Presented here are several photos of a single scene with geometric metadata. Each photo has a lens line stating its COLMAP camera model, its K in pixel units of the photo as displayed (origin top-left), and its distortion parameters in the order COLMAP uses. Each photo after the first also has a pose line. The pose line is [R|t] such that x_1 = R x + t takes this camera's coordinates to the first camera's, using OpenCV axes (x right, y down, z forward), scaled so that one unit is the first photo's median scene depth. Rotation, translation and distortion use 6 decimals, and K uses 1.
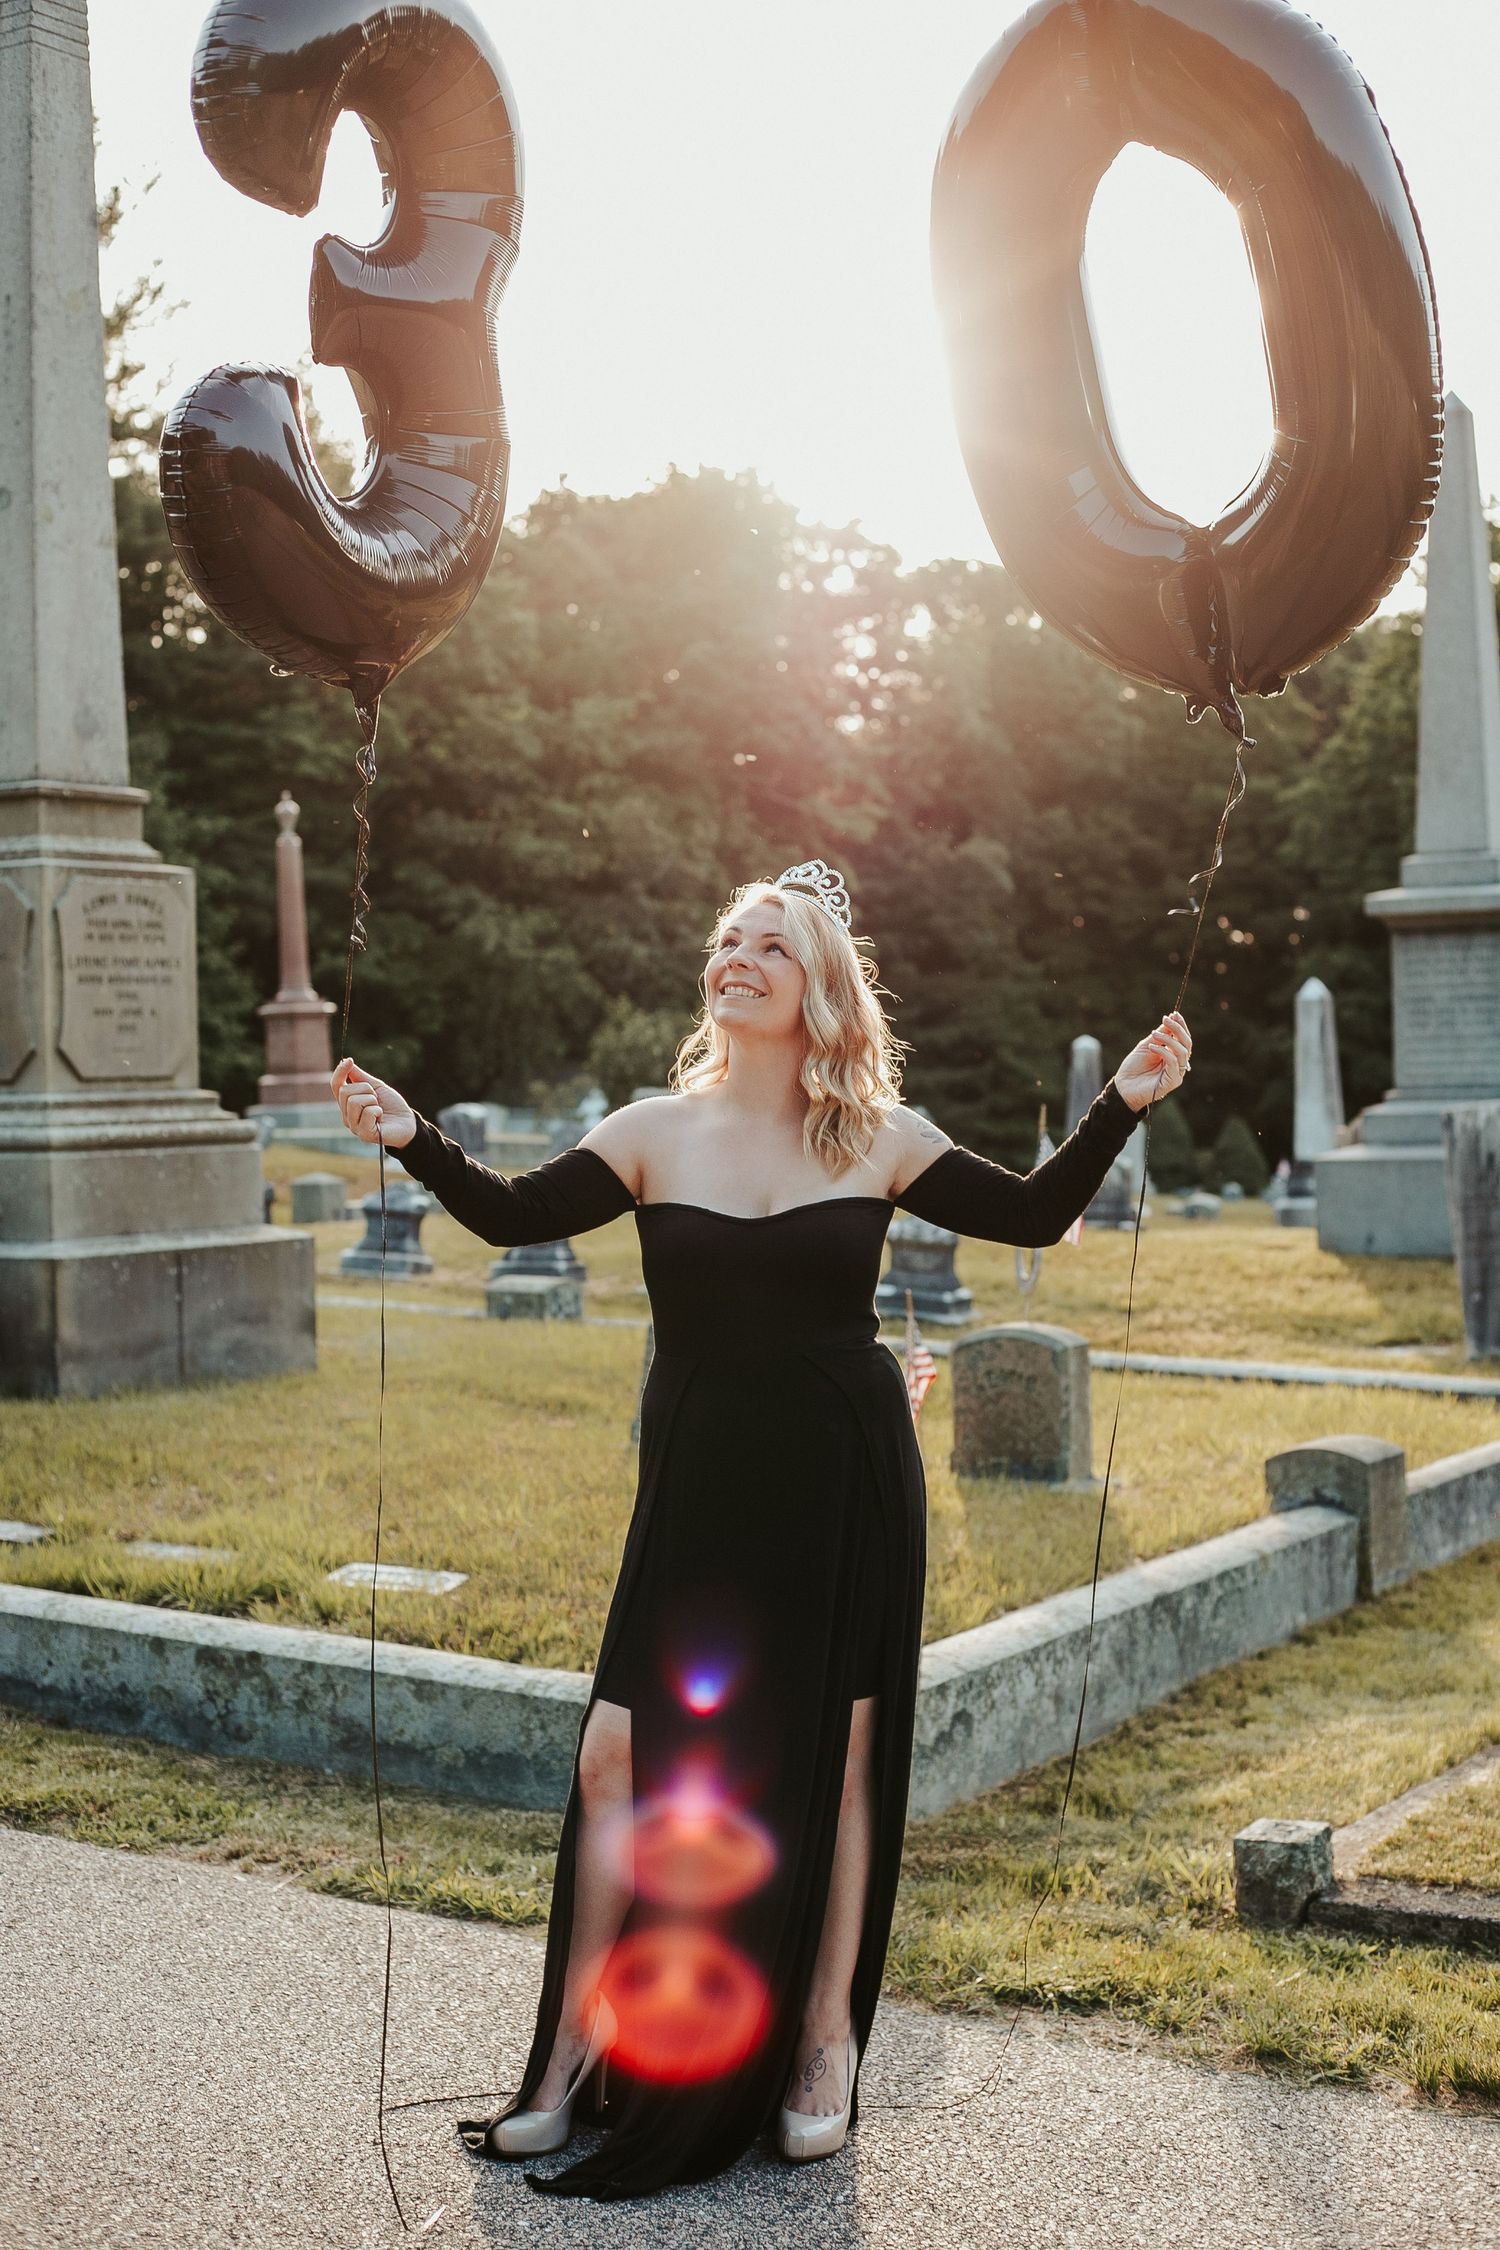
lens RADIAL K [[3289.2, 0, 750.0], [0, 3289.2, 1125.0], [0, 0, 1]] dist [-0.115813, 0.003472]
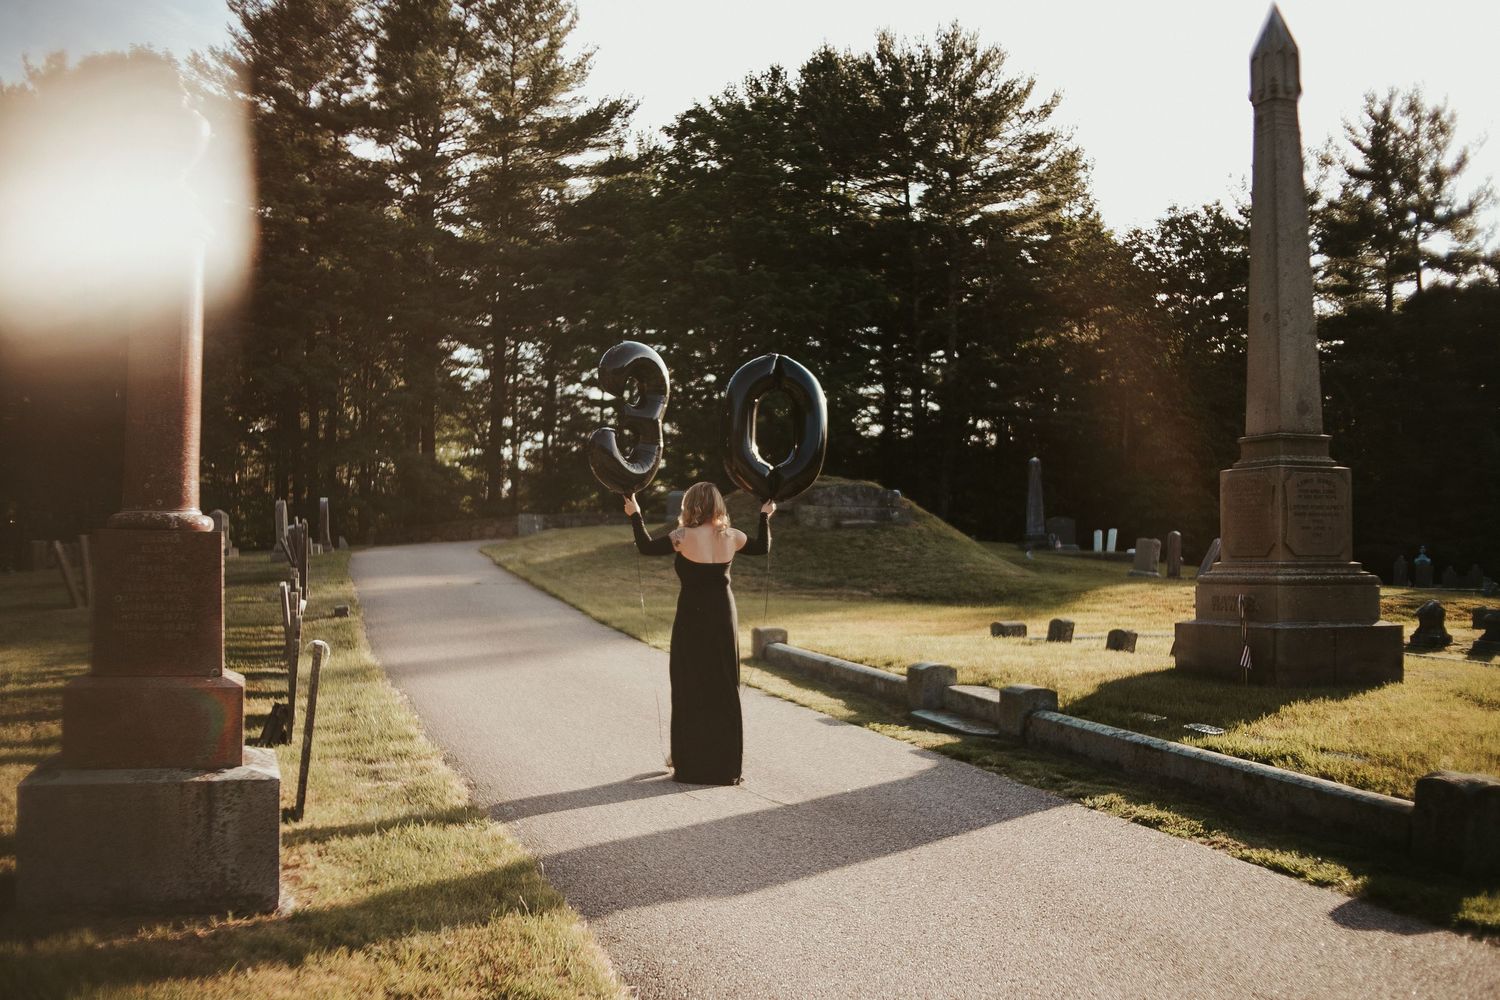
lens RADIAL K [[1482.2, 0, 750.0], [0, 1482.2, 500.0], [0, 0, 1]] dist [-0.154163, 0.142895]
pose [[0.785709, -0.003455, -0.618586, 0.141636], [-0.030789, 0.998527, -0.044684, 0.005299], [0.617829, 0.054154, 0.784445, -0.089338]]
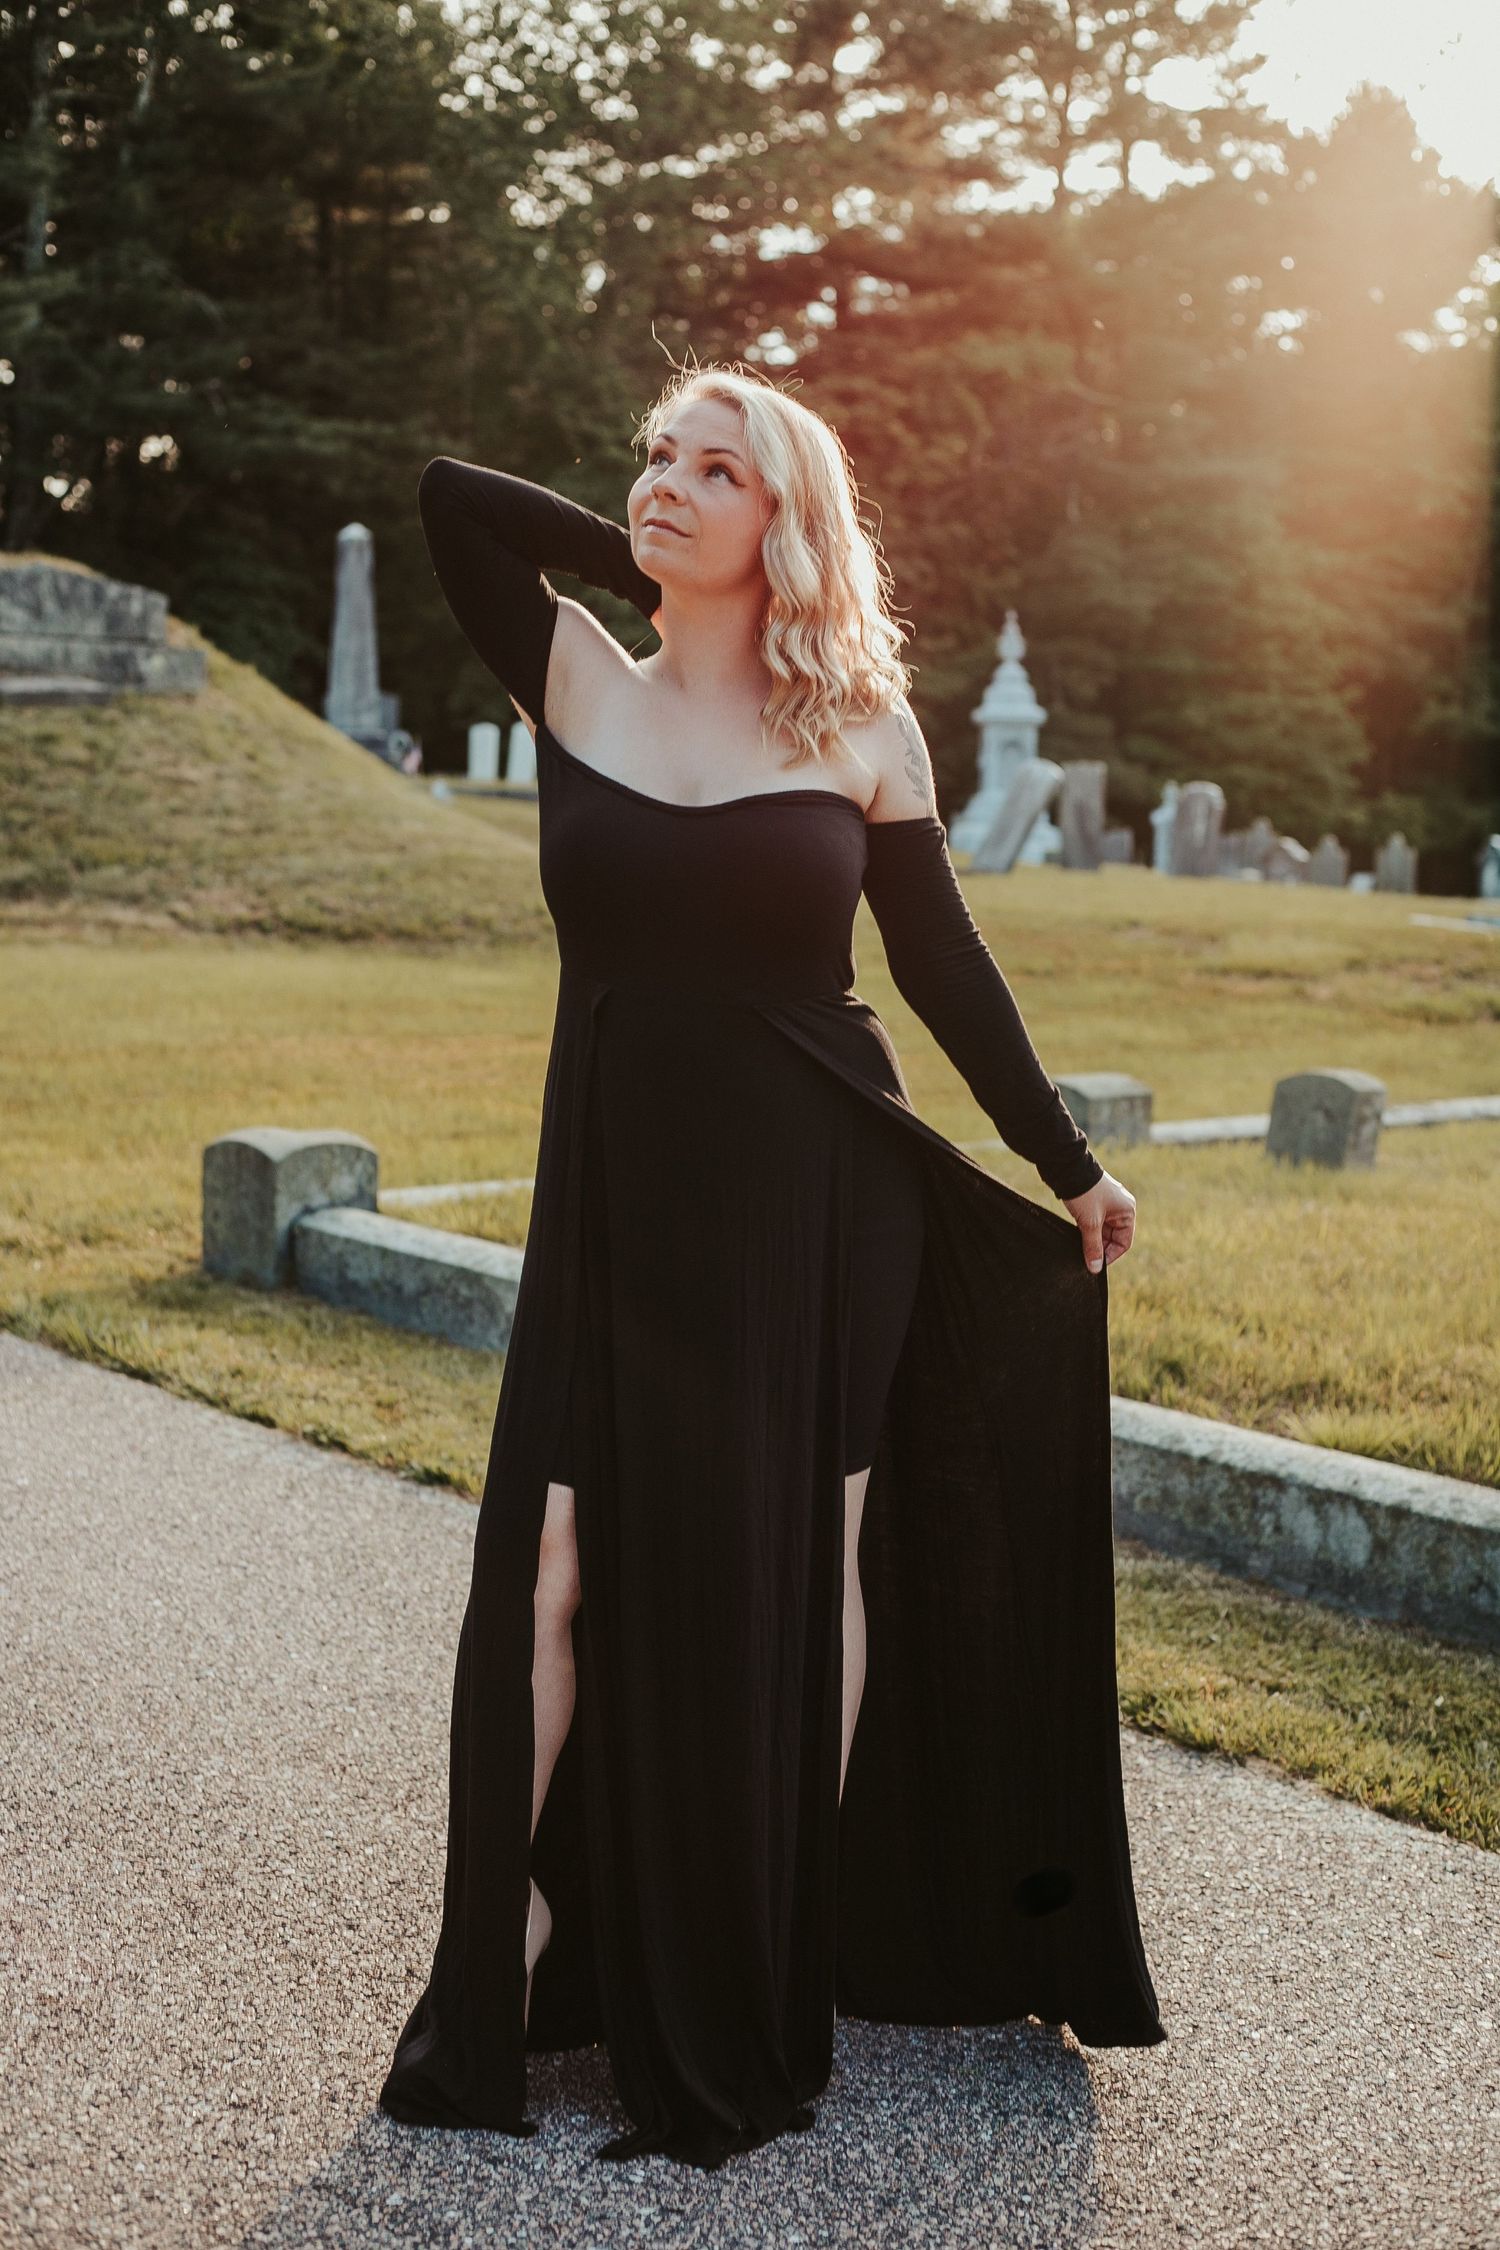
lens RADIAL K [[3289.2, 0, 750.0], [0, 3289.2, 1125.0], [0, 0, 1]] dist [-0.115813, 0.003472]
pose [[0.964860, 0.064653, -0.254685, -0.438855], [-0.044810, 0.995545, 0.082963, -0.002258], [0.258914, -0.068635, 0.963459, 0.379928]]
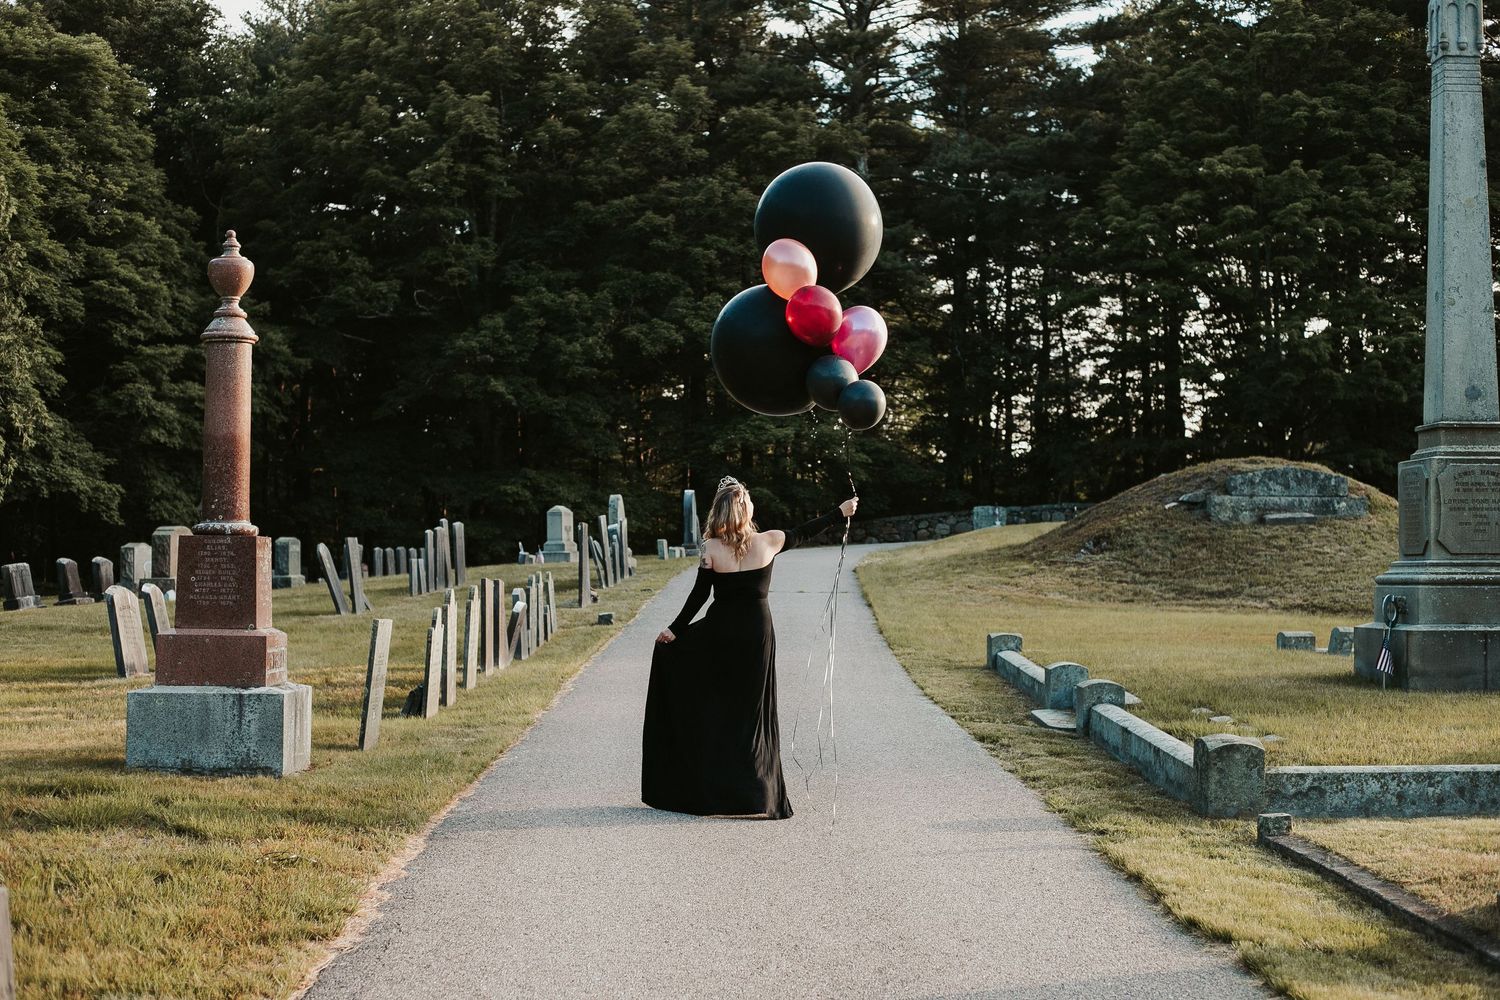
lens RADIAL K [[2192.8, 0, 750.0], [0, 2192.8, 500.0], [0, 0, 1]] dist [-0.115813, 0.003472]
pose [[0.555574, -0.005150, -0.831451, 0.758832], [-0.030503, 0.999181, -0.026571, 0.003404], [0.830908, 0.040123, 0.554962, -0.224447]]
